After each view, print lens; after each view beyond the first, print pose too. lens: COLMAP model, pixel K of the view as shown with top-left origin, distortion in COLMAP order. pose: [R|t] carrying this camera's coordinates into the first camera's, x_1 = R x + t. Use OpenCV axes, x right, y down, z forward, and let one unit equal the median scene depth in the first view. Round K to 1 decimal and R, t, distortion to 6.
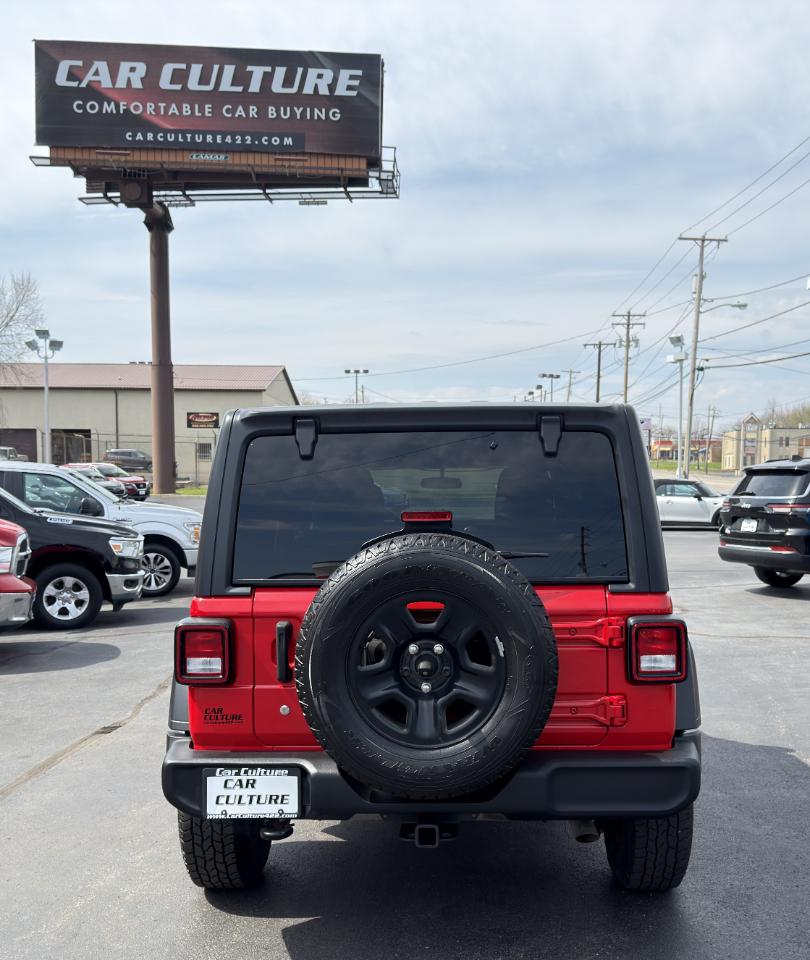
lens RADIAL K [[1014.3, 0, 432.7], [0, 1014.3, 537.2], [0, 0, 1]] dist [0.203593, -0.477314]
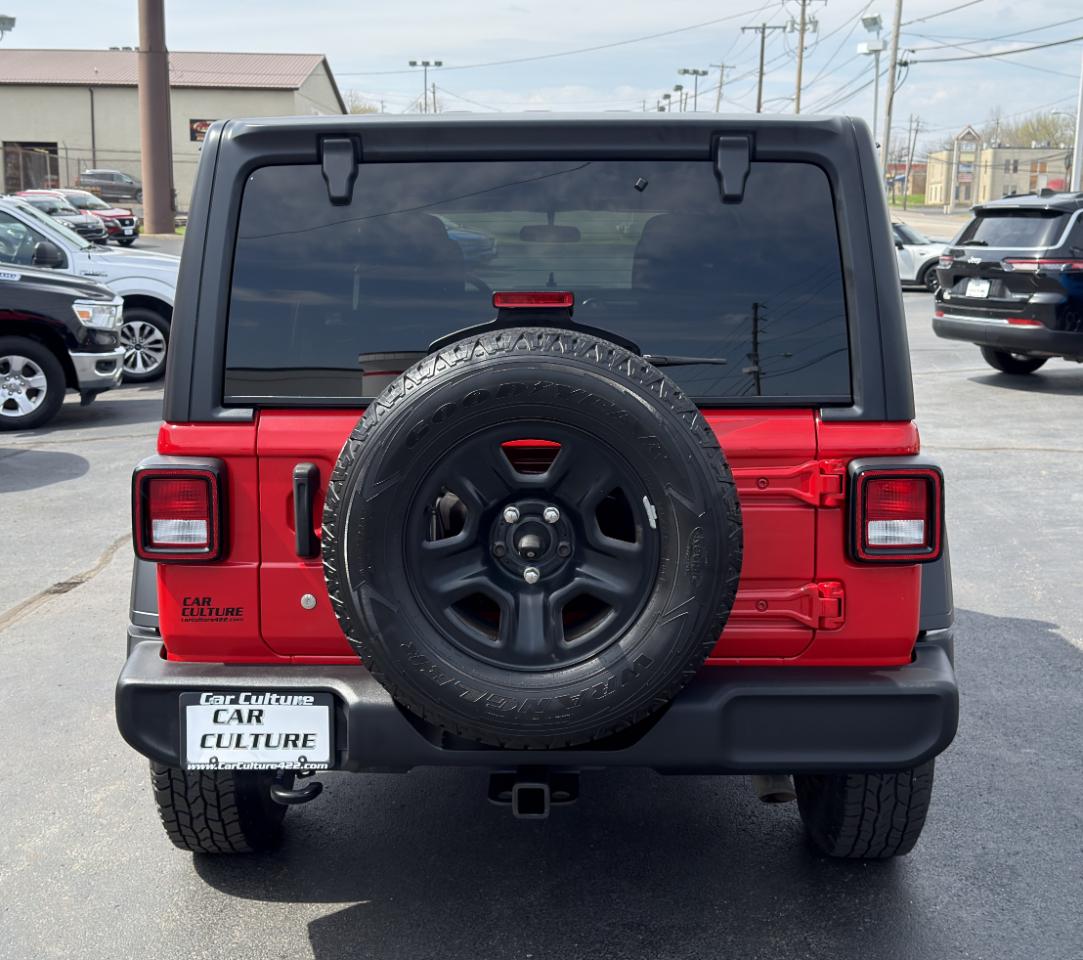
lens RADIAL K [[1374.5, 0, 540.7], [0, 1374.5, 409.7], [0, 0, 1]] dist [0.203860, -0.499507]
pose [[0.999948, 0.005759, 0.008471, -0.007512], [-0.006436, 0.996591, 0.082246, -0.021045], [-0.007968, -0.082296, 0.996576, 0.141130]]
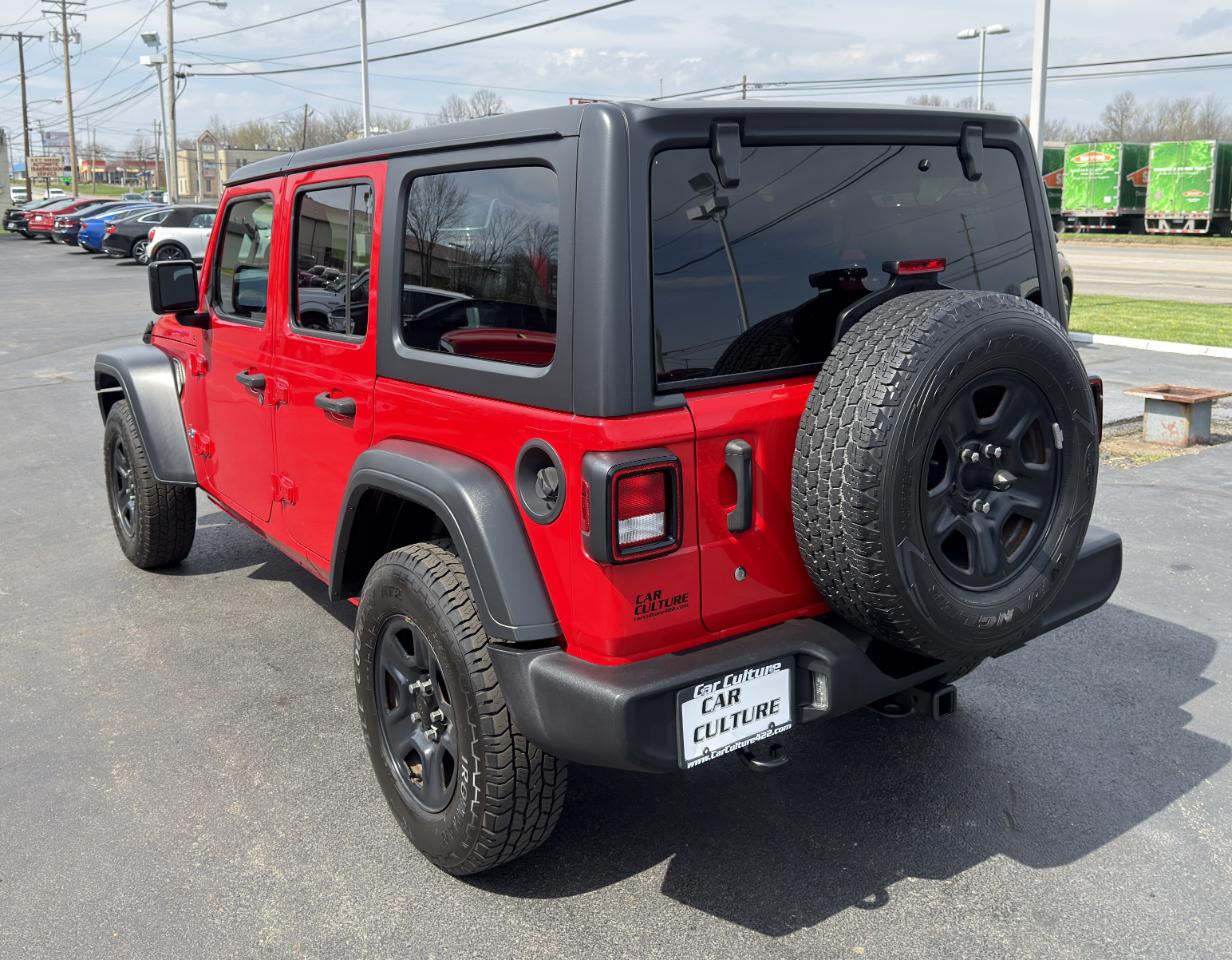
lens RADIAL K [[1122.9, 0, 612.7], [0, 1122.9, 360.2], [0, 0, 1]] dist [0.126346, -0.208896]
pose [[0.802549, -0.093229, 0.589257, -0.591958], [0.046842, 0.994512, 0.093548, -0.035909], [-0.594744, -0.047475, 0.802512, 0.454421]]
